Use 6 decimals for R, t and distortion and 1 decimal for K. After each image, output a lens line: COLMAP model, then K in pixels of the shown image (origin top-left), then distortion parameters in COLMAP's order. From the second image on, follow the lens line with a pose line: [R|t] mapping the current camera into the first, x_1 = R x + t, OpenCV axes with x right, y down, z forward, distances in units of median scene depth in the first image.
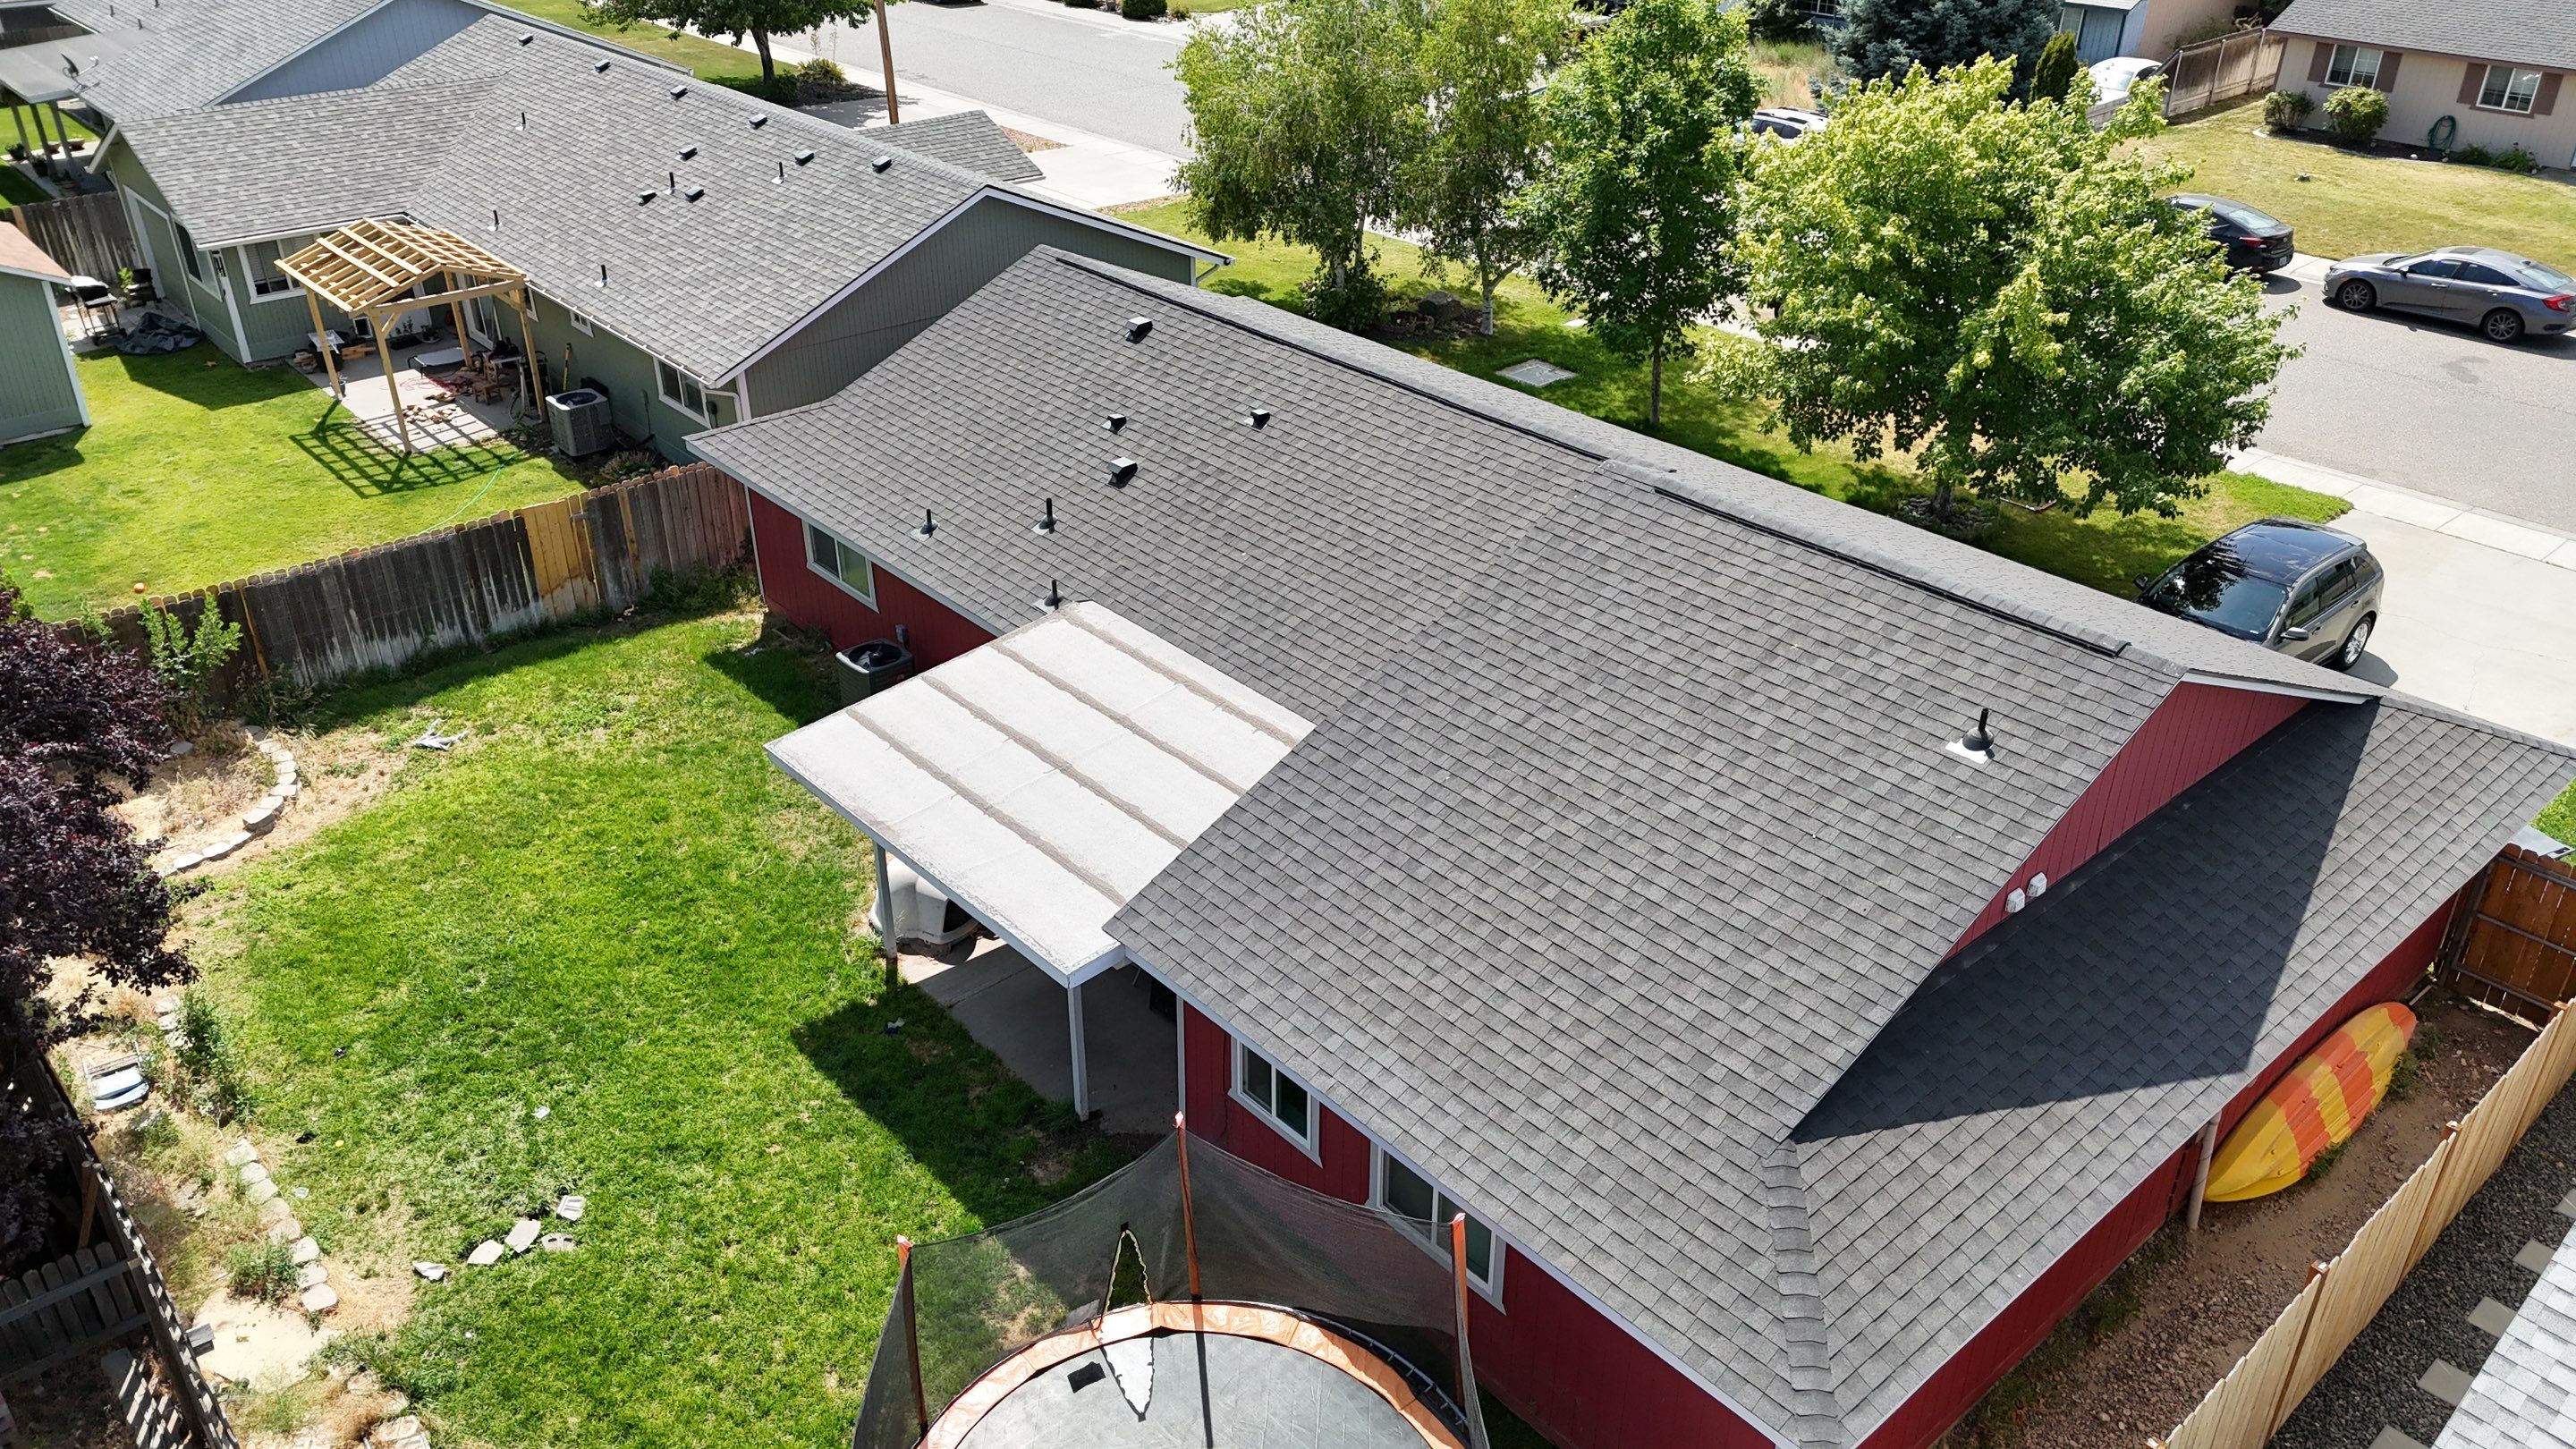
lens RADIAL K [[1923.0, 0, 1288.0], [0, 1923.0, 724.5], [0, 0, 1]] dist [-0.000381, 0.000296]
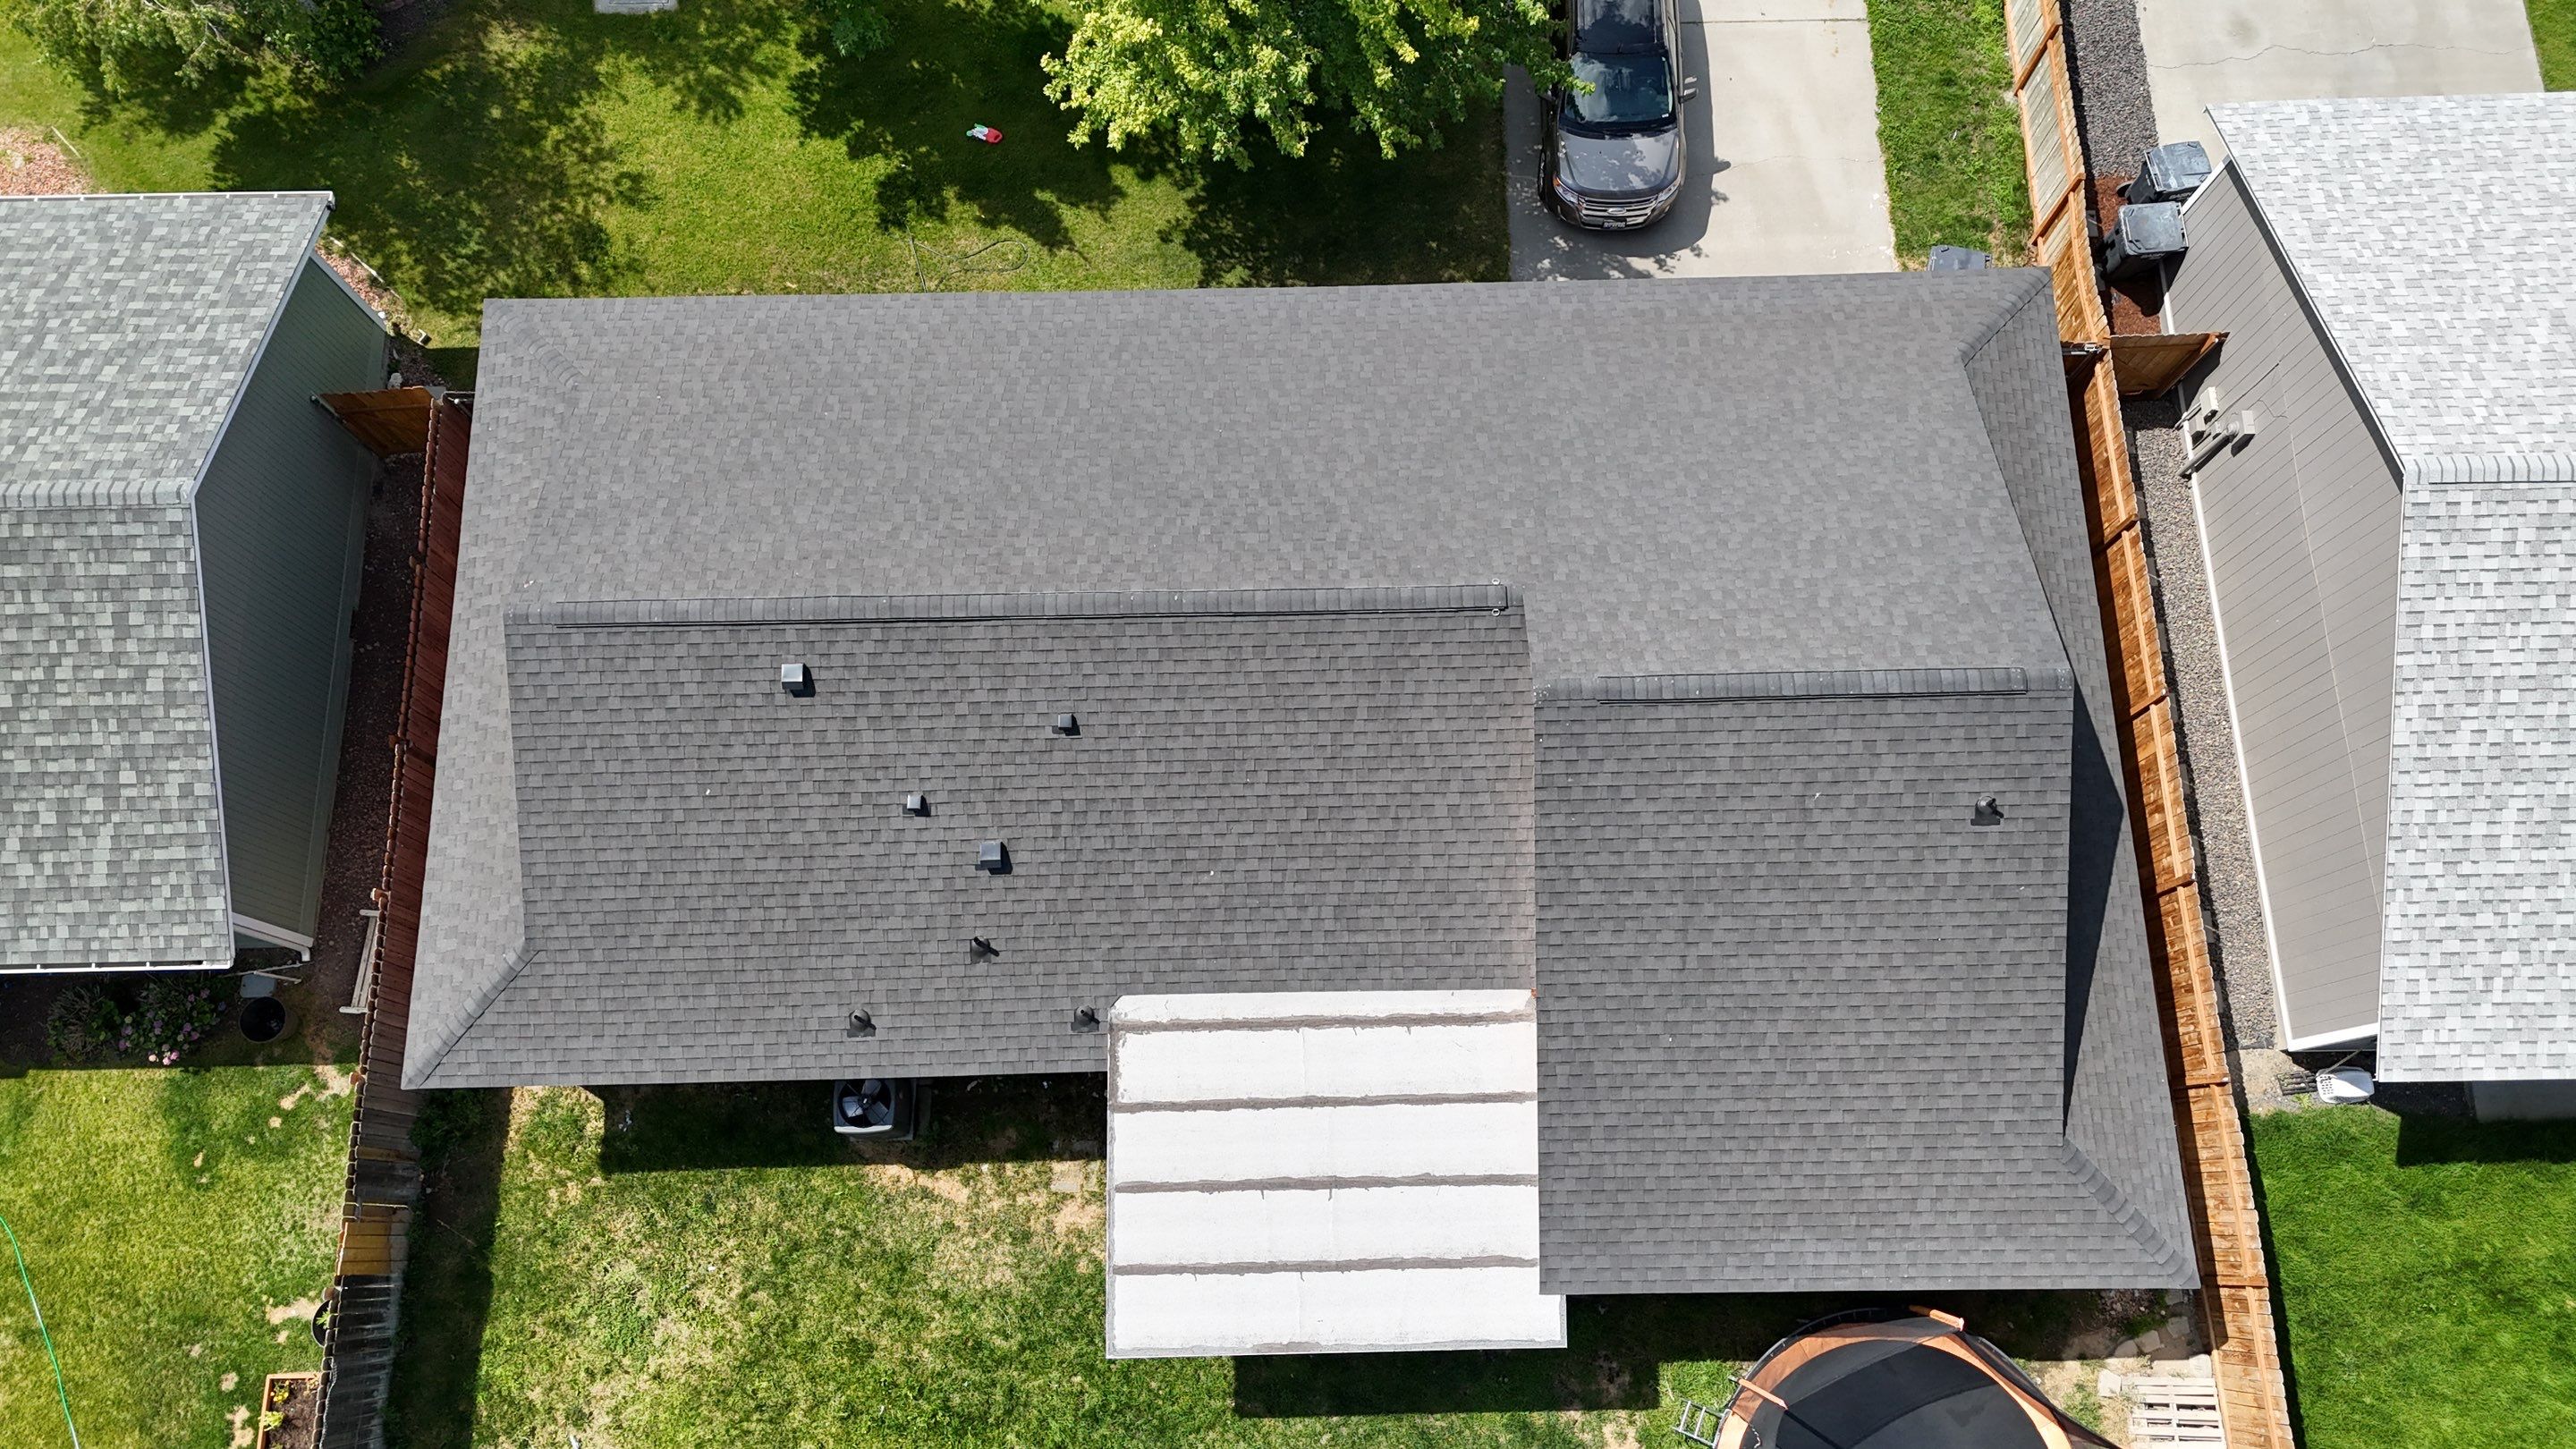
lens RADIAL K [[1923.0, 0, 1288.0], [0, 1923.0, 724.5], [0, 0, 1]] dist [-0.000381, 0.000296]
pose [[0.648766, -0.734487, 0.199077, -0.176907], [0.369040, 0.532446, 0.761781, -1.115236], [-0.665516, -0.420750, 0.616488, 0.452452]]
